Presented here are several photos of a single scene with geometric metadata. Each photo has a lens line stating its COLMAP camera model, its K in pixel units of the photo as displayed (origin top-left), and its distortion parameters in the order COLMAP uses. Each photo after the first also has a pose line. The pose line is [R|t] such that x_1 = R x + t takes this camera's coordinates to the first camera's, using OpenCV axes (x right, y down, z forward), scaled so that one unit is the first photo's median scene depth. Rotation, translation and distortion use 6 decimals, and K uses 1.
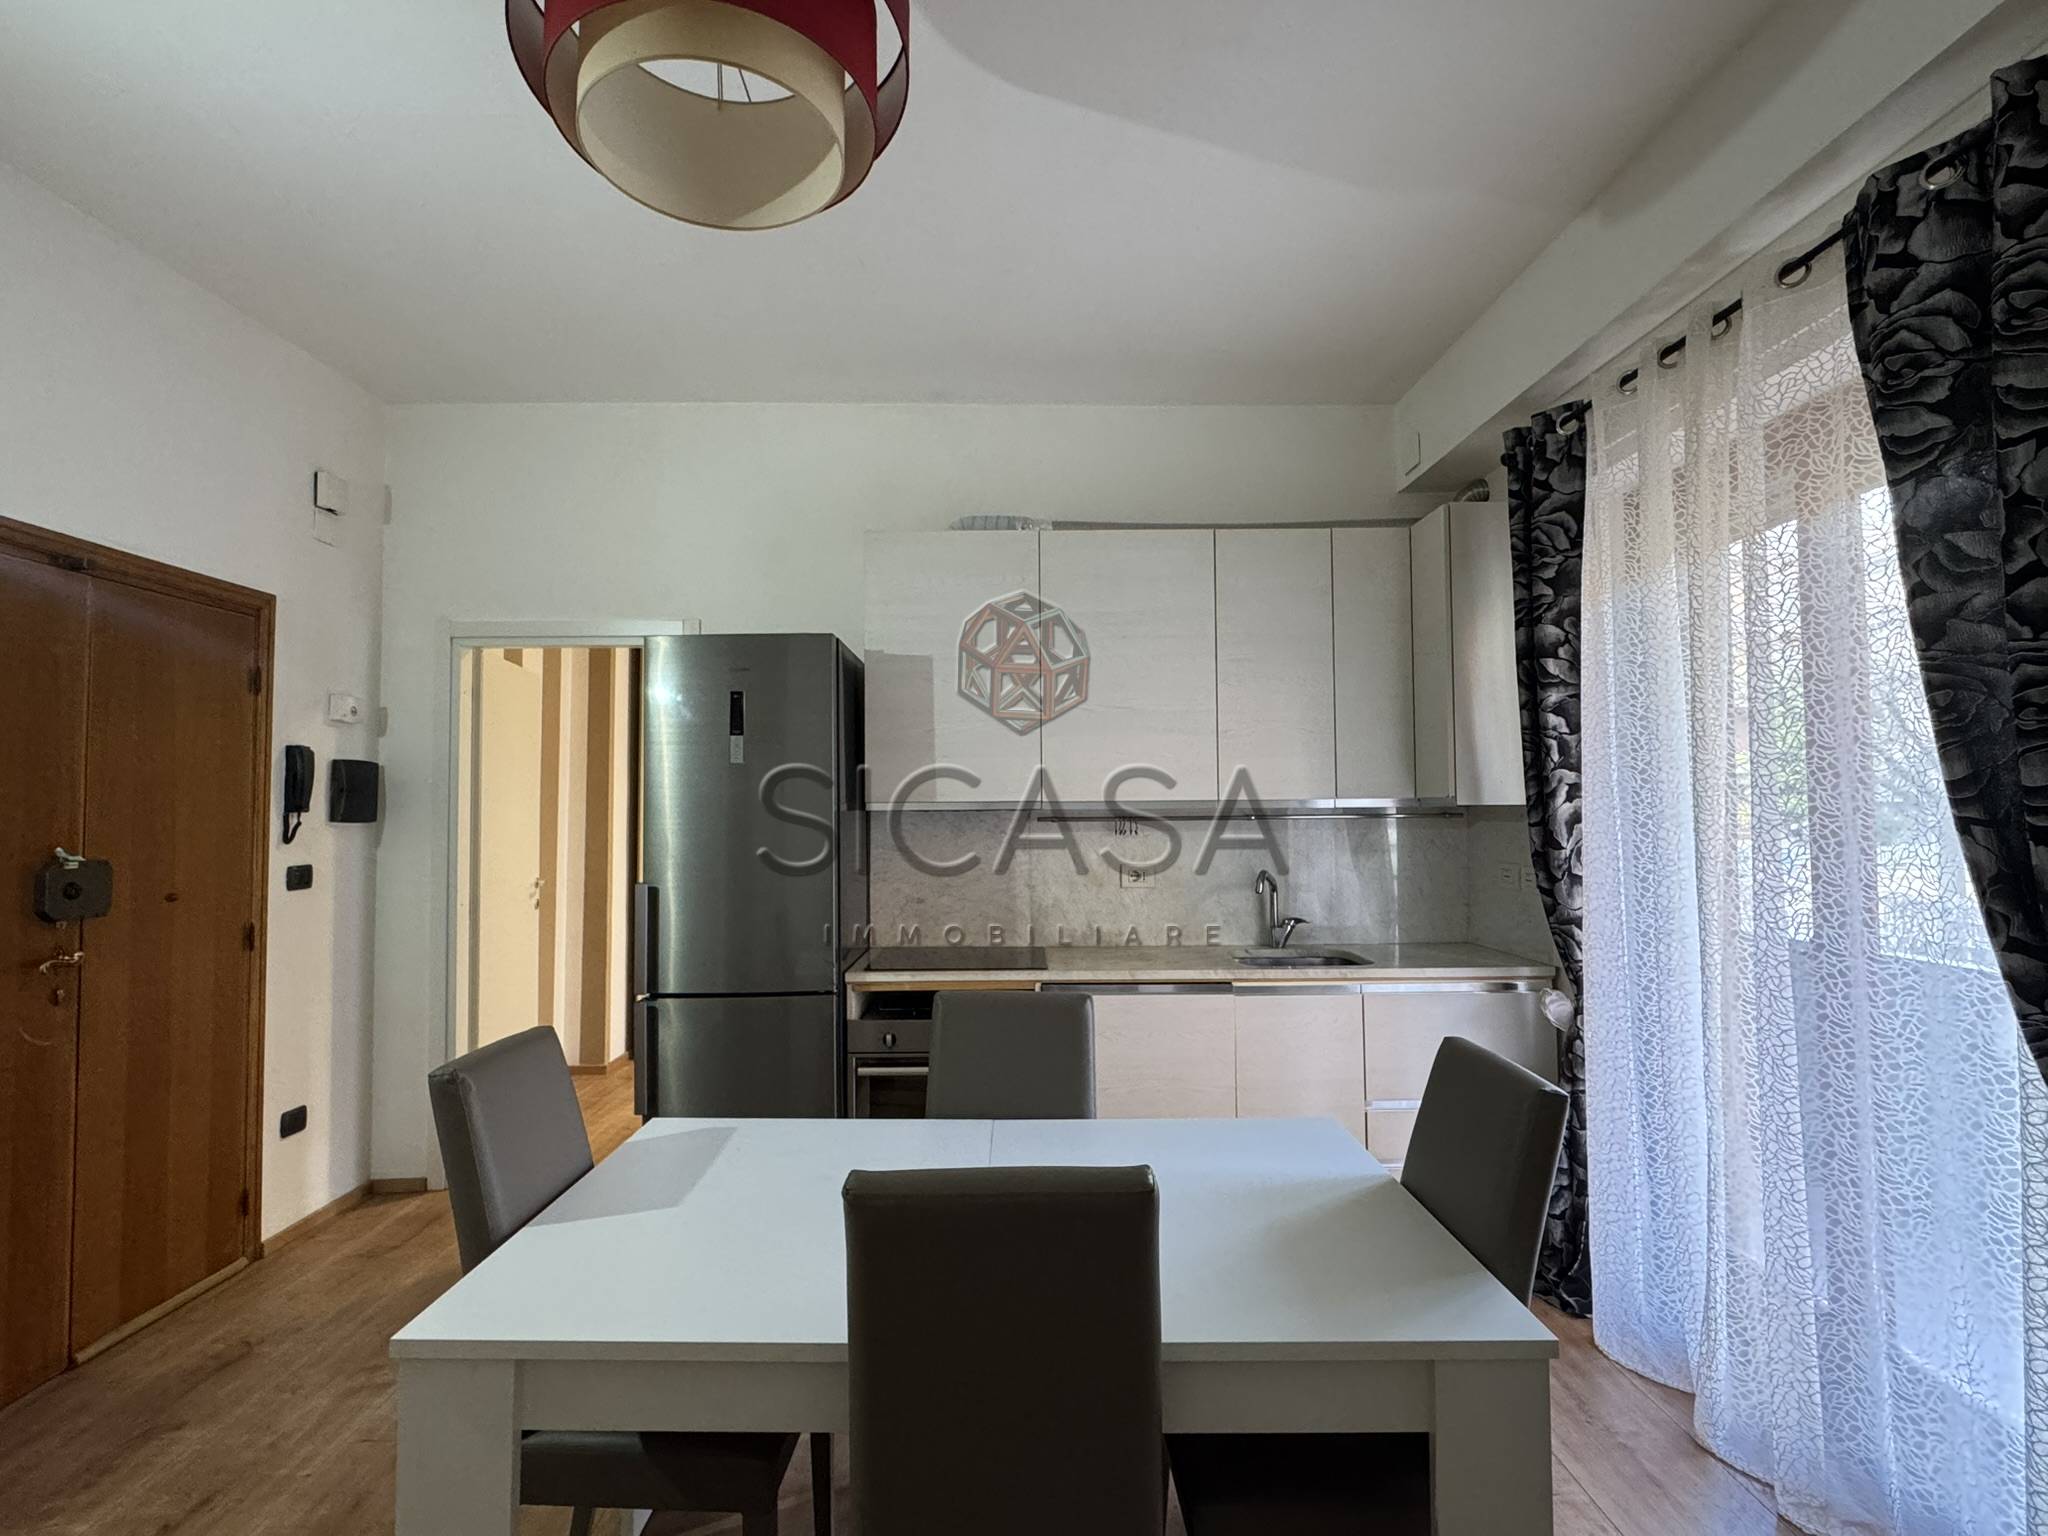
lens RADIAL K [[1023.0, 0, 1018.7], [0, 1023.0, 764.2], [0, 0, 1]] dist [-0.006630, 0.002522]
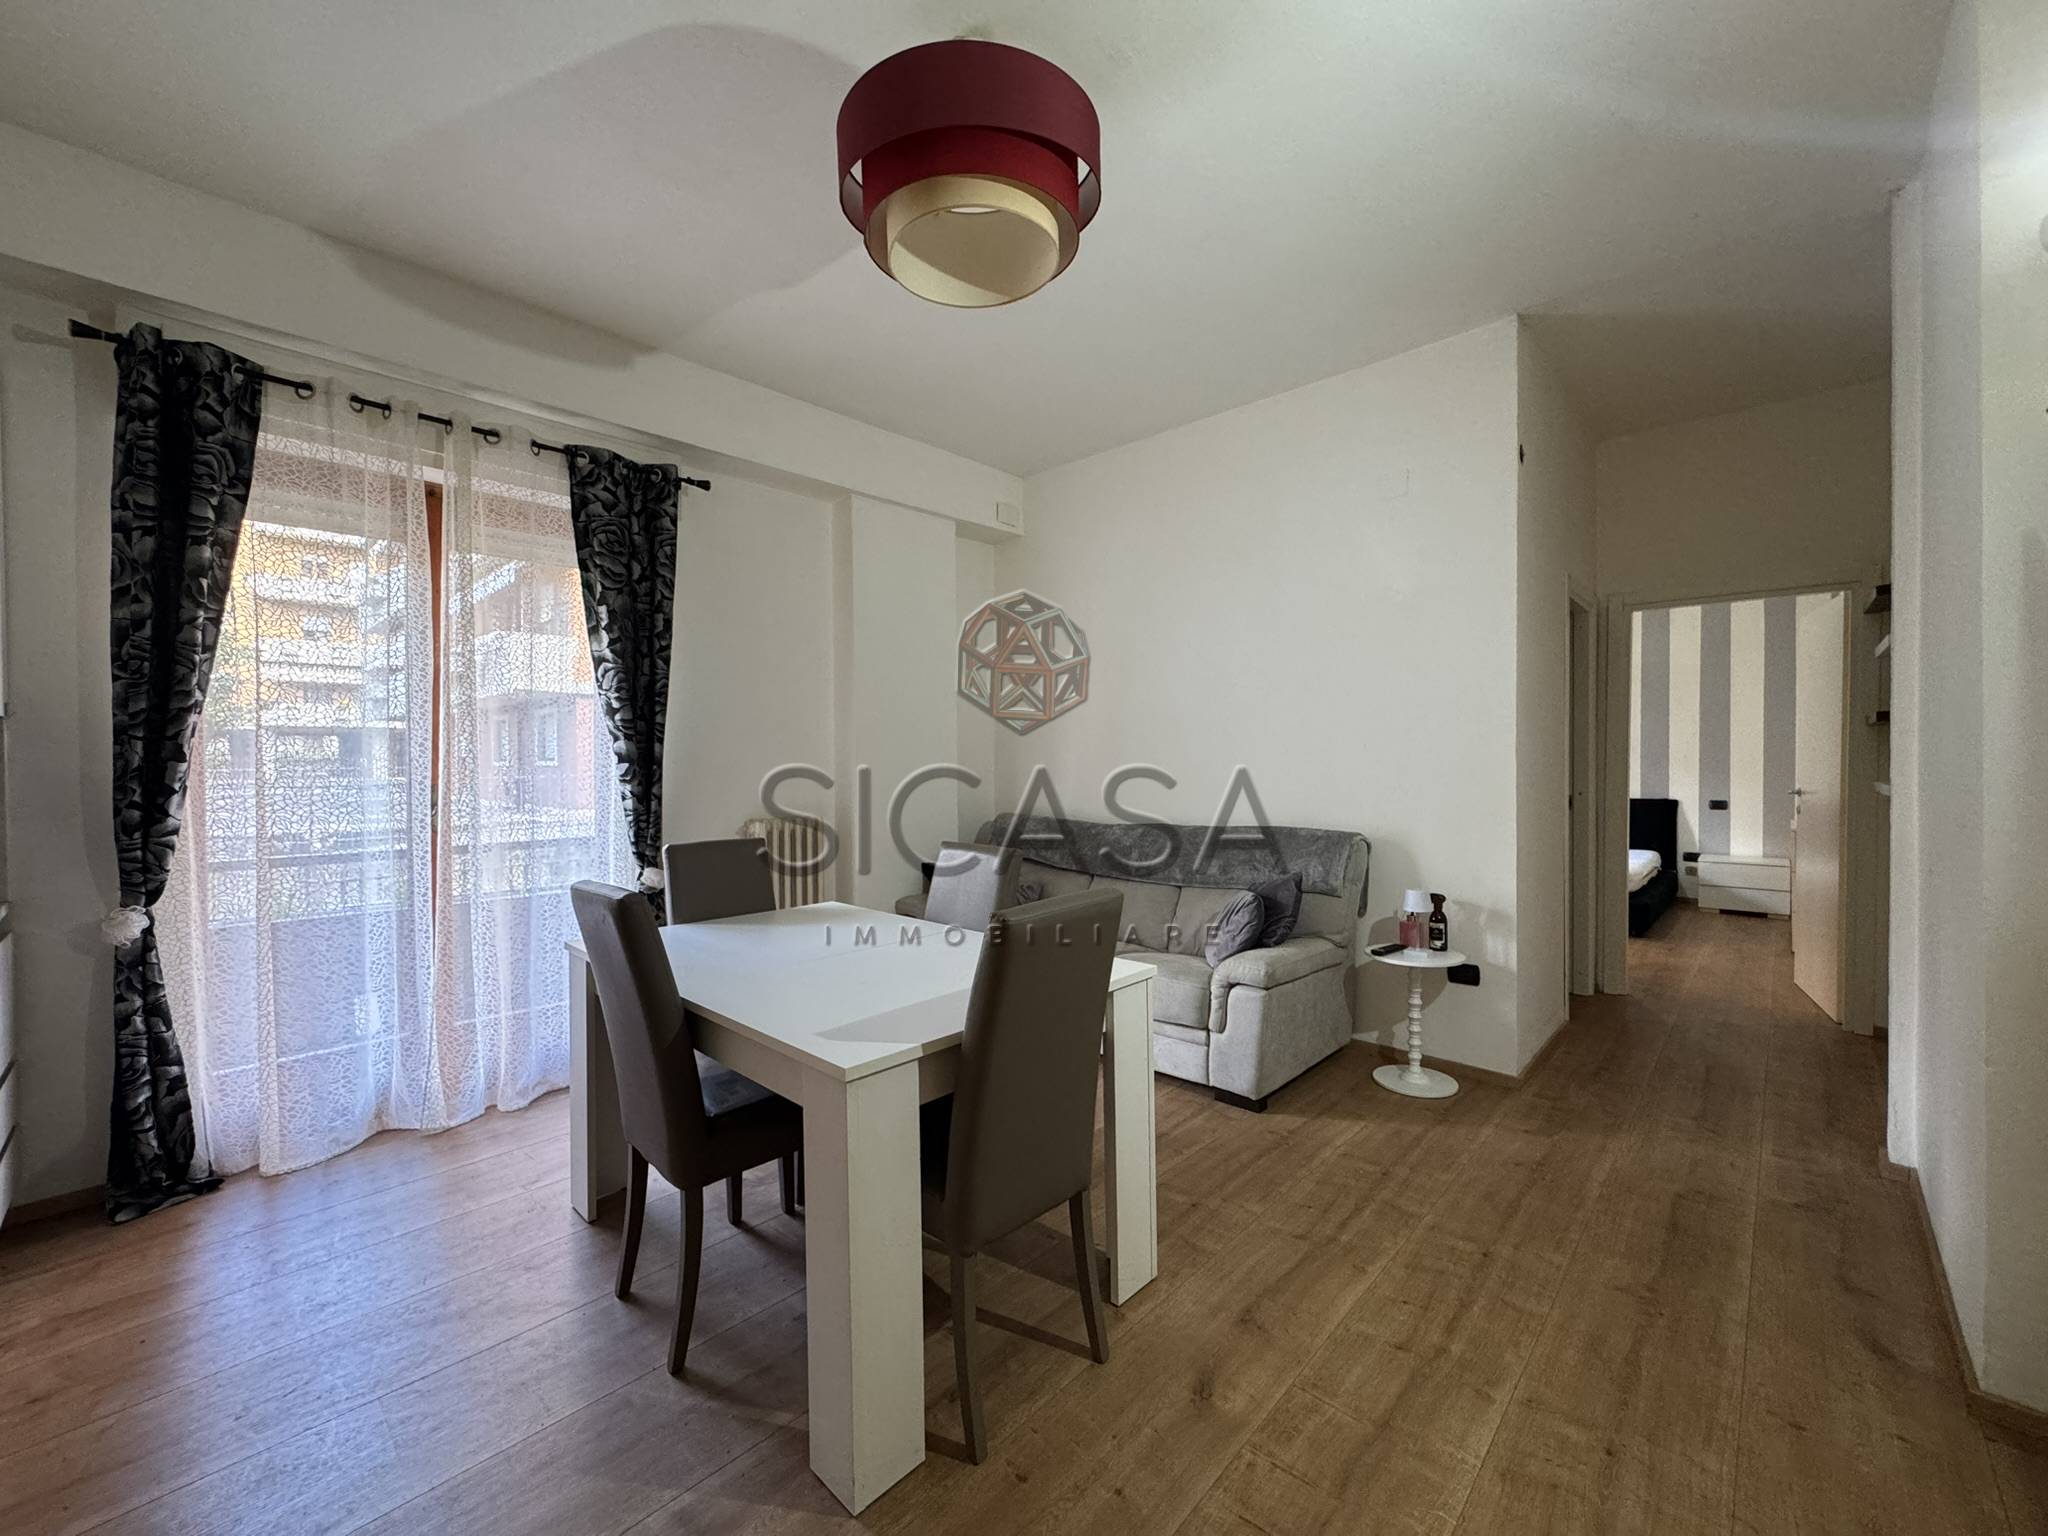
lens RADIAL K [[814.7, 0, 1021.8], [0, 814.7, 766.3], [0, 0, 1]] dist [-0.002803, 0.001332]
pose [[-0.720674, 0.002134, 0.693271, -0.672988], [-0.018680, 0.999572, -0.022496, 0.092519], [-0.693022, -0.029163, -0.720326, 1.027842]]
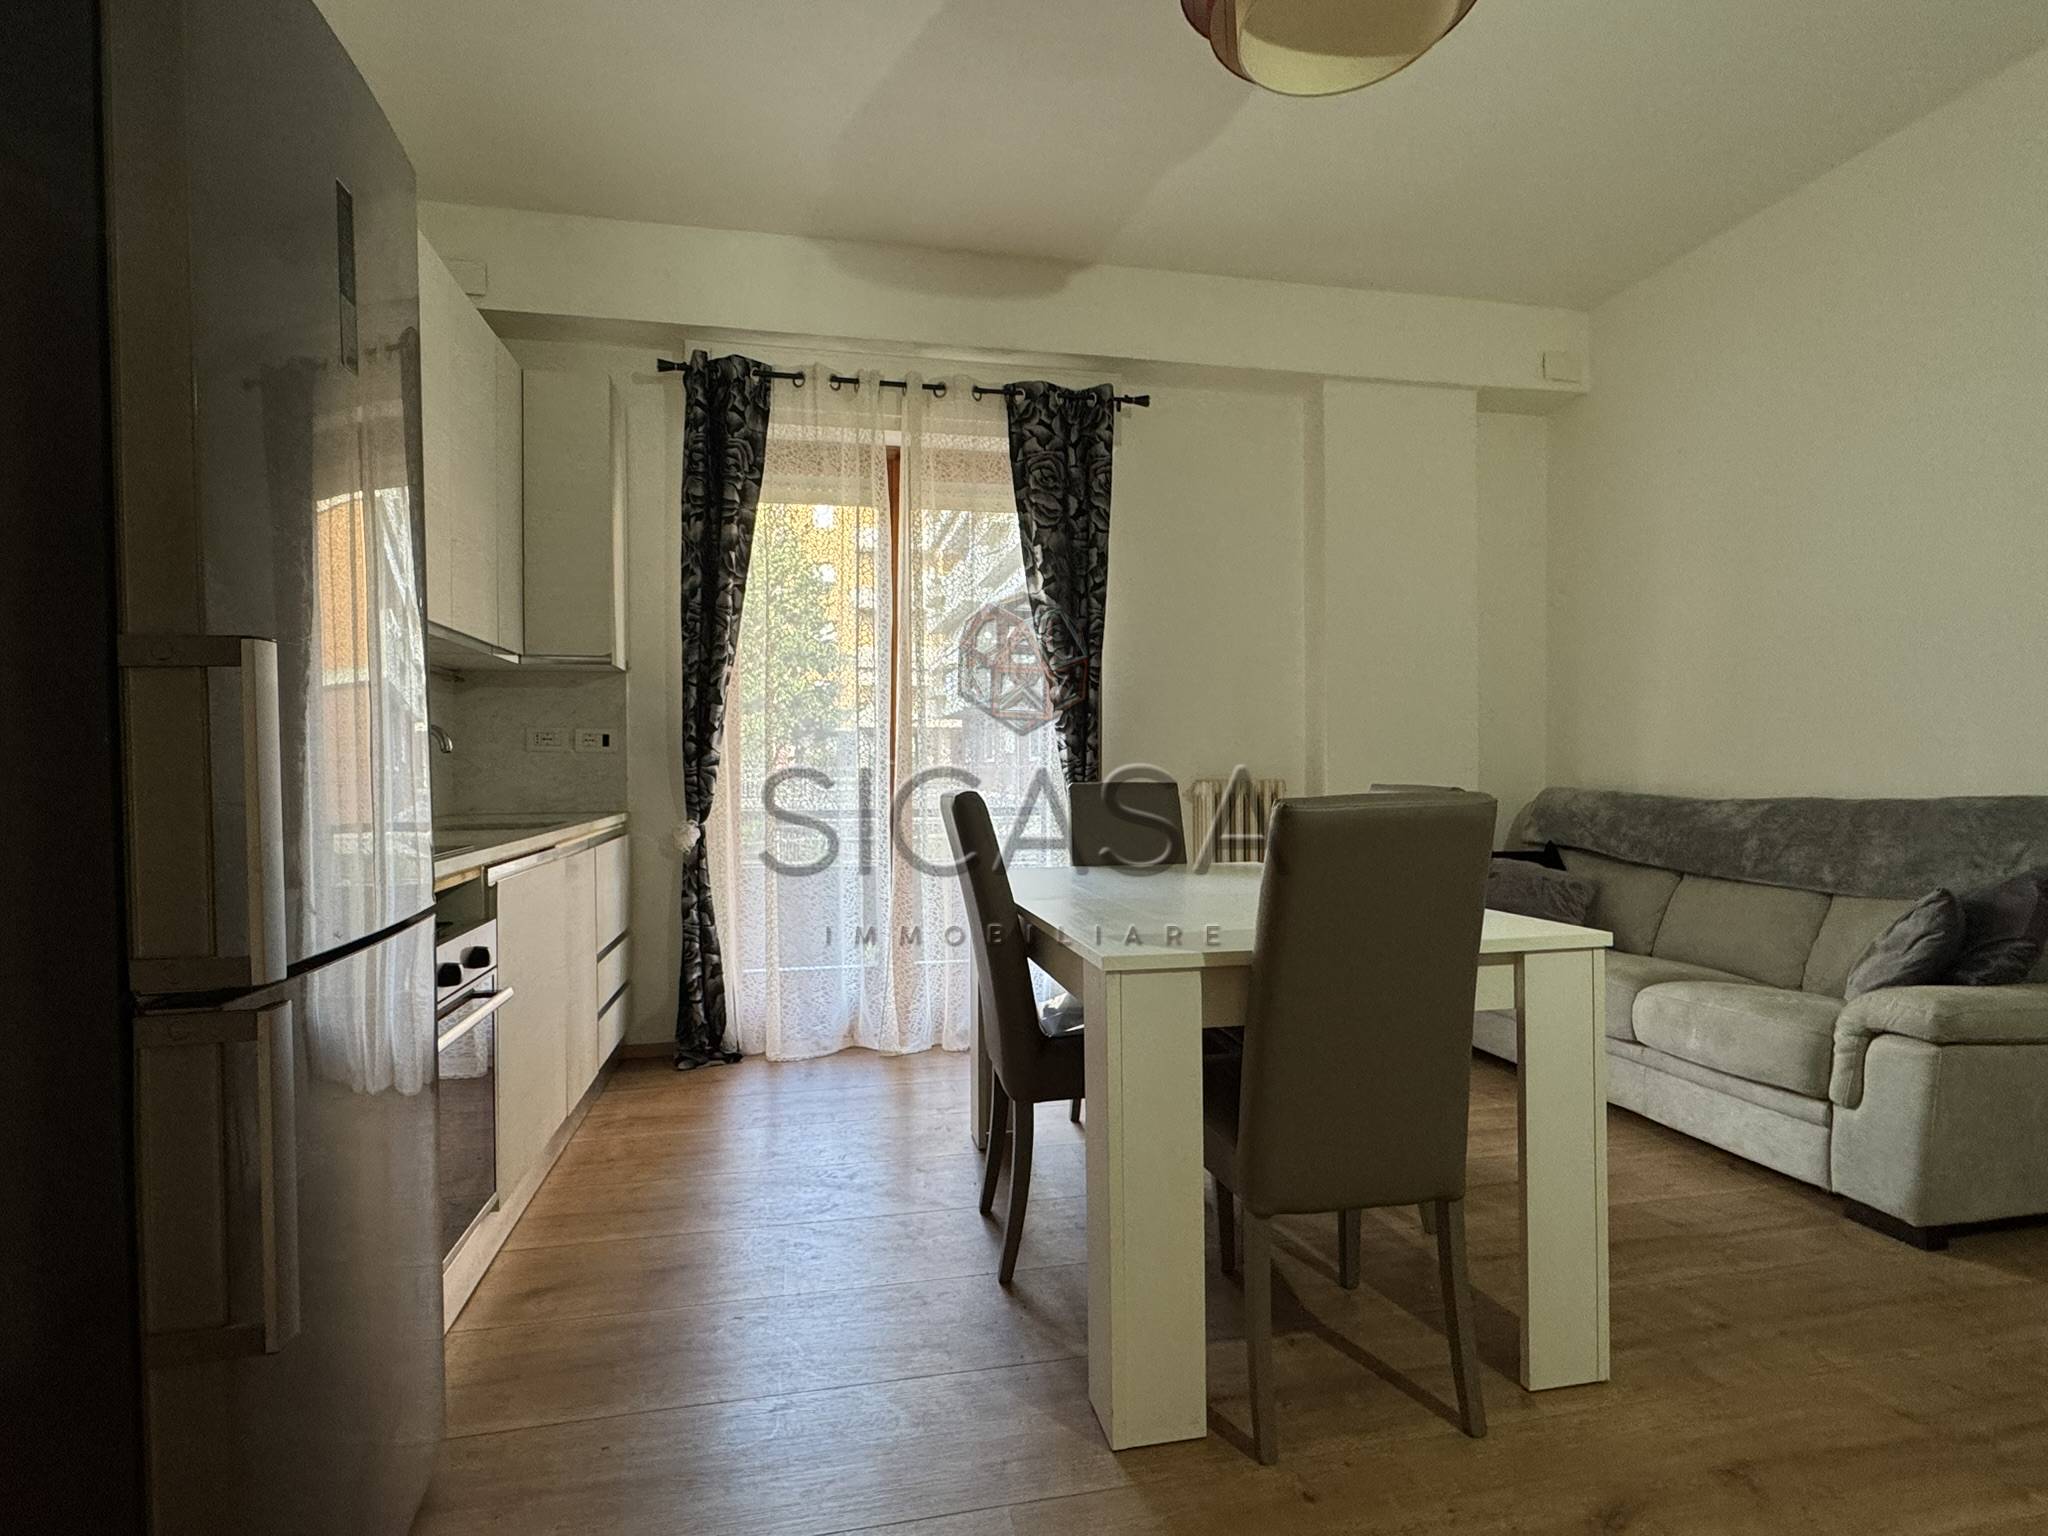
lens RADIAL K [[1023.0, 0, 1016.6], [0, 1023.0, 771.2], [0, 0, 1]] dist [-0.006630, 0.002522]
pose [[-0.197615, 0.000412, 0.980280, -0.797657], [-0.033497, 0.999413, -0.007173, 0.166093], [-0.979707, -0.034253, -0.197485, 0.908515]]
